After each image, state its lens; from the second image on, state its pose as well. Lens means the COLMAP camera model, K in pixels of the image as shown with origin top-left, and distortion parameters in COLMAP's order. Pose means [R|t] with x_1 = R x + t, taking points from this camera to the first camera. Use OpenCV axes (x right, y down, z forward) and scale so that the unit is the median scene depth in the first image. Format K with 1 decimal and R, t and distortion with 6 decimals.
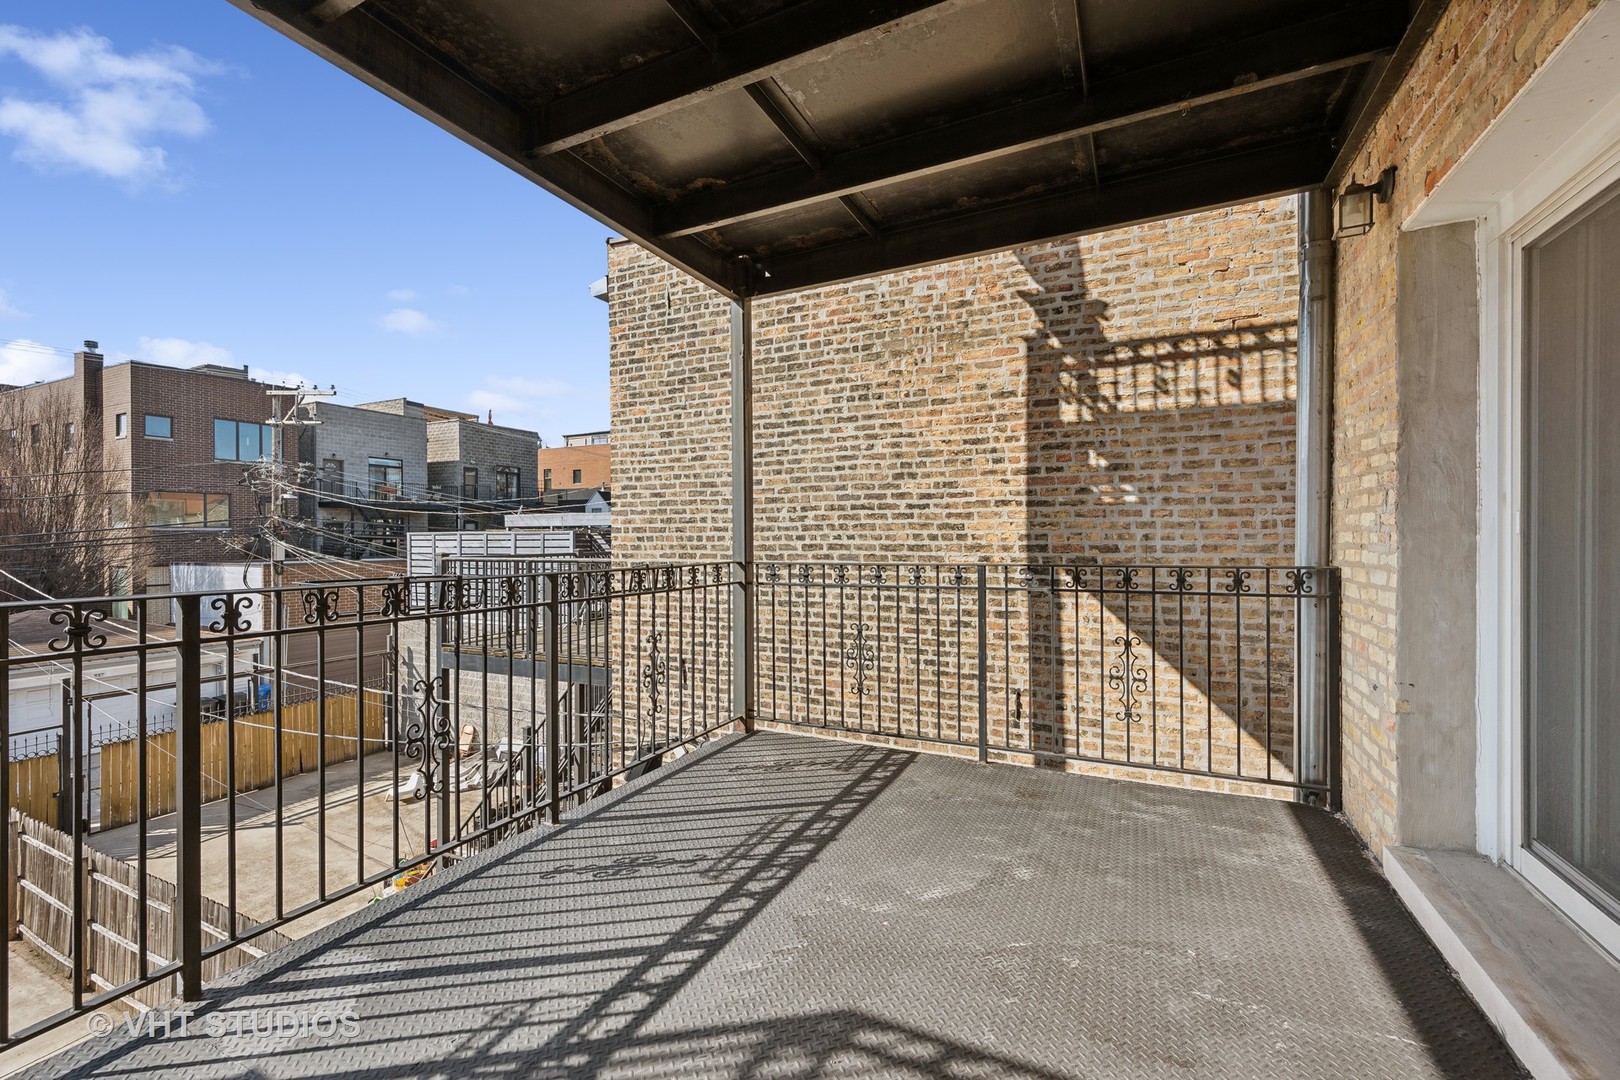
lens RADIAL K [[651.7, 0, 804.1], [0, 651.7, 542.0], [0, 0, 1]] dist [0.008081, -0.000001]
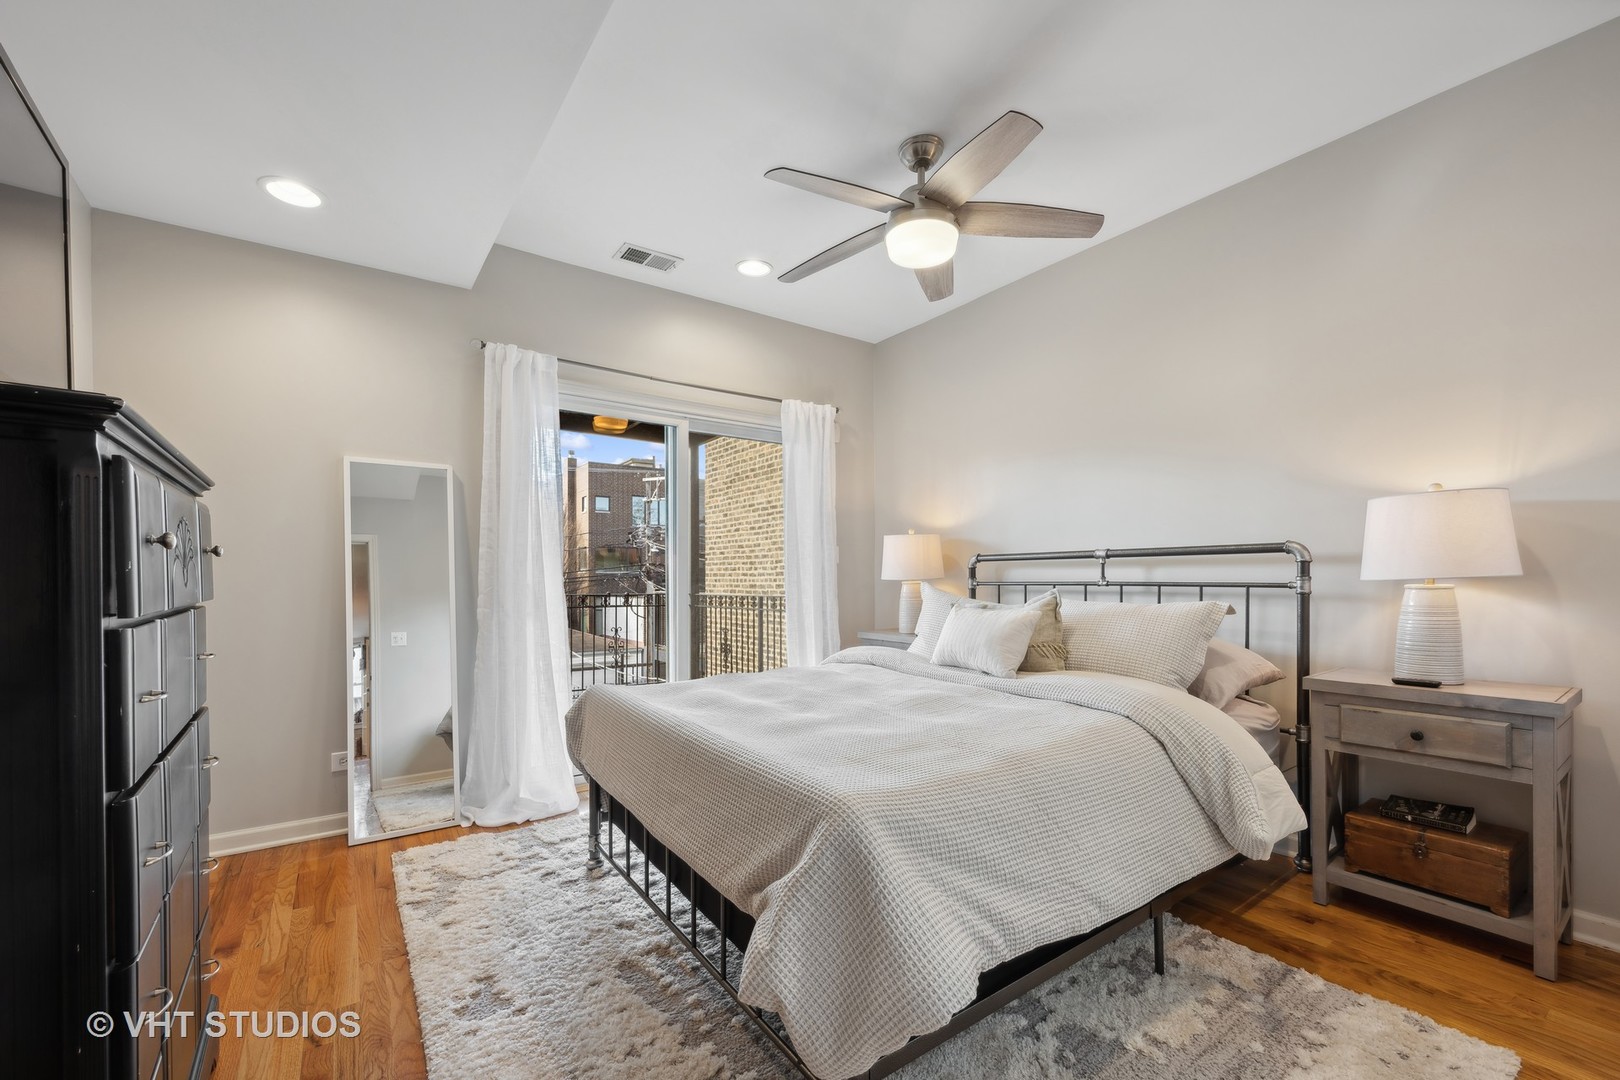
lens RADIAL K [[651.7, 0, 809.5], [0, 651.7, 592.0], [0, 0, 1]] dist [0.008081, -0.000001]
pose [[0.872133, 0.011424, -0.489135, 0.780060], [-0.004681, 0.999876, 0.015006, -0.002167], [0.489246, -0.010798, 0.872079, -0.303831]]
